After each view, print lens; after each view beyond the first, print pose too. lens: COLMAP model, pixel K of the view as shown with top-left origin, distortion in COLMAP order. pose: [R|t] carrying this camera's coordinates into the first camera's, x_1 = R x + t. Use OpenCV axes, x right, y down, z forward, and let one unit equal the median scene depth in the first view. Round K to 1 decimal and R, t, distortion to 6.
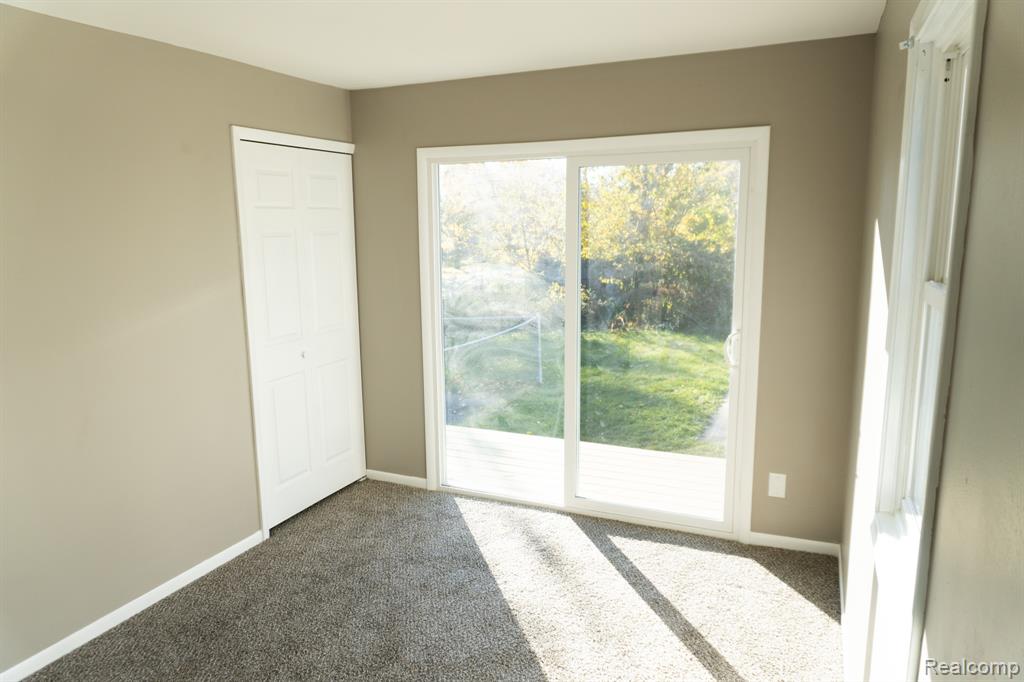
lens RADIAL K [[685.7, 0, 512.9], [0, 685.7, 337.7], [0, 0, 1]] dist [-0.010388, -0.010040]
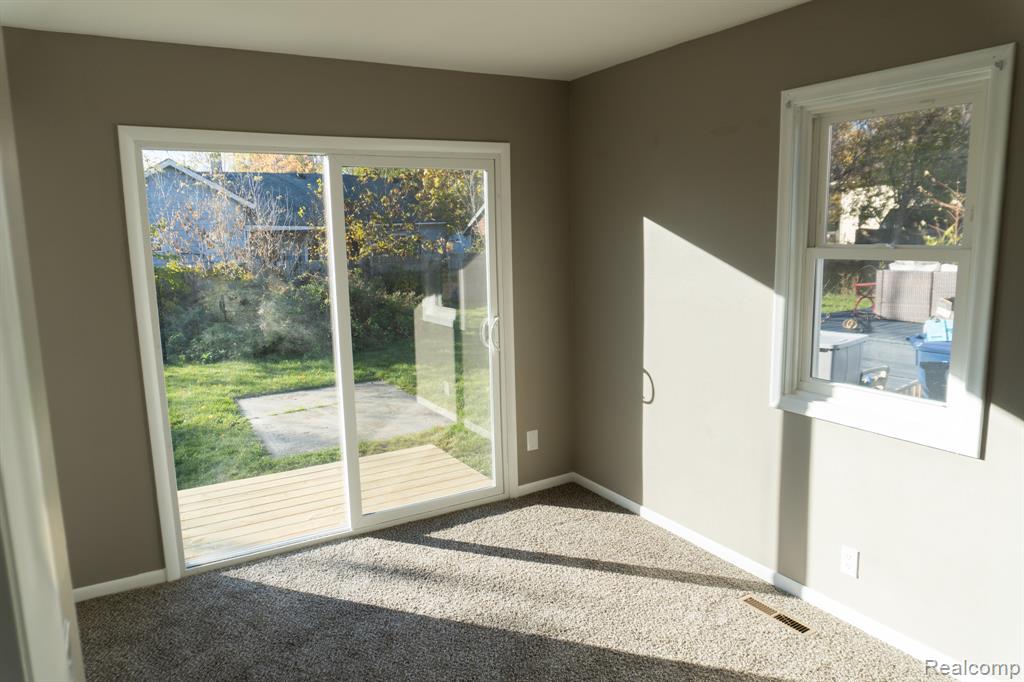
lens RADIAL K [[685.7, 0, 514.7], [0, 685.7, 341.5], [0, 0, 1]] dist [-0.010388, -0.010040]
pose [[0.583149, -0.131436, 0.801662, -0.514531], [0.148472, 0.987447, 0.053893, -0.024386], [-0.798682, 0.087597, 0.595344, 0.253308]]
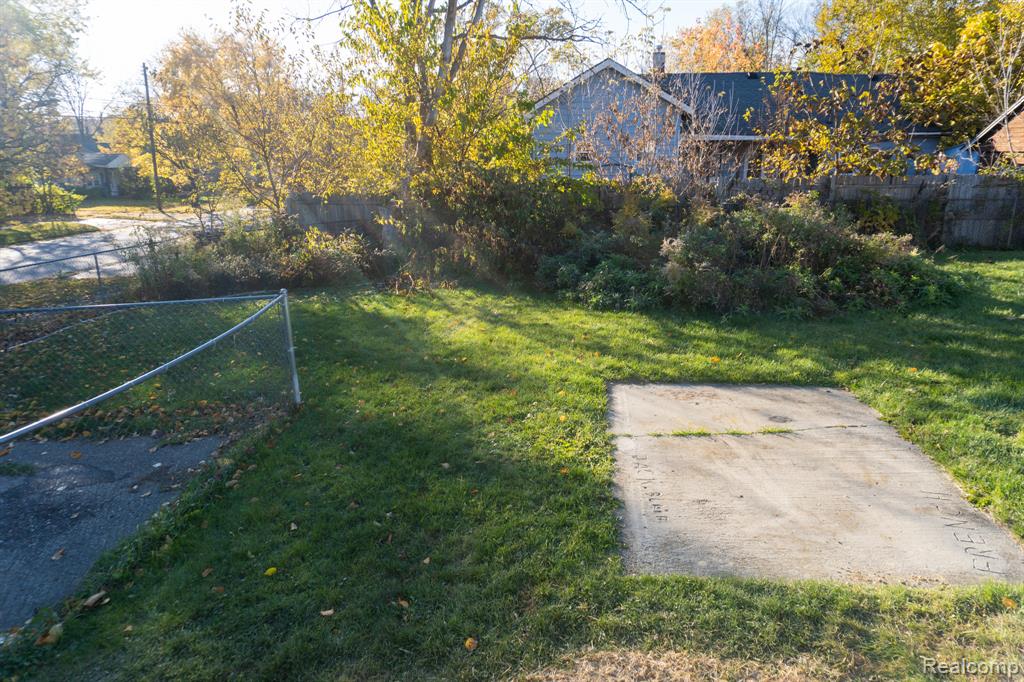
lens RADIAL K [[685.7, 0, 506.3], [0, 685.7, 332.6], [0, 0, 1]] dist [-0.010388, -0.010040]
pose [[0.946478, -0.078851, 0.312989, 0.086057], [0.050690, 0.993980, 0.097127, -0.129580], [-0.318763, -0.076063, 0.944777, 1.046566]]
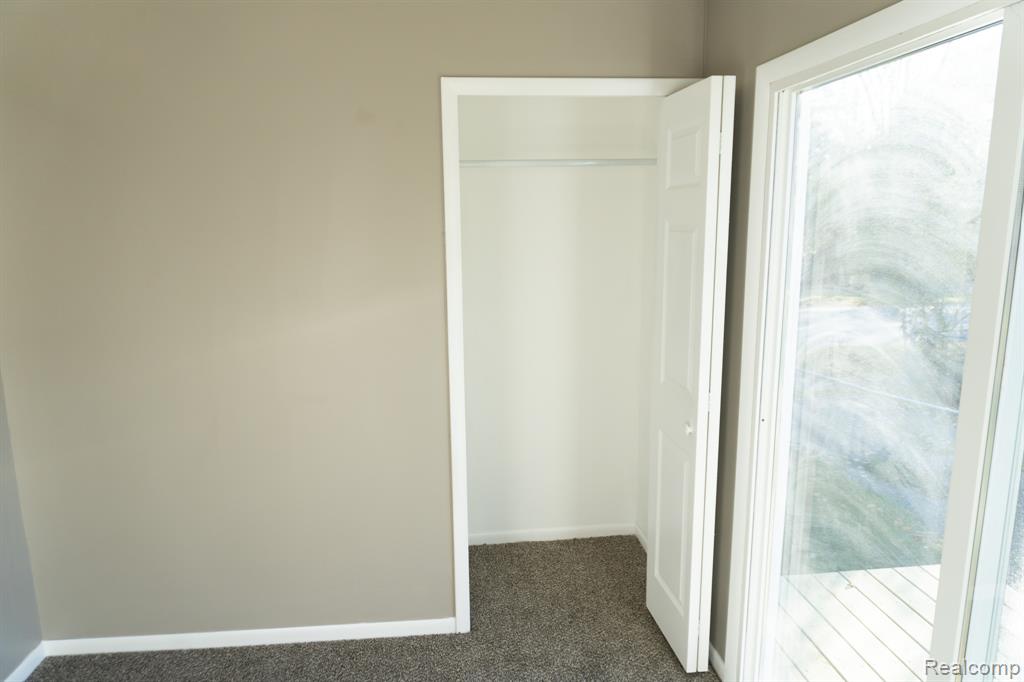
lens RADIAL K [[685.7, 0, 513.0], [0, 685.7, 342.0], [0, 0, 1]] dist [-0.010388, -0.010040]
pose [[0.492254, 0.161758, -0.855289, 0.245935], [-0.141551, 0.984378, 0.104704, -0.101834], [0.858865, 0.069526, 0.507462, 0.600720]]
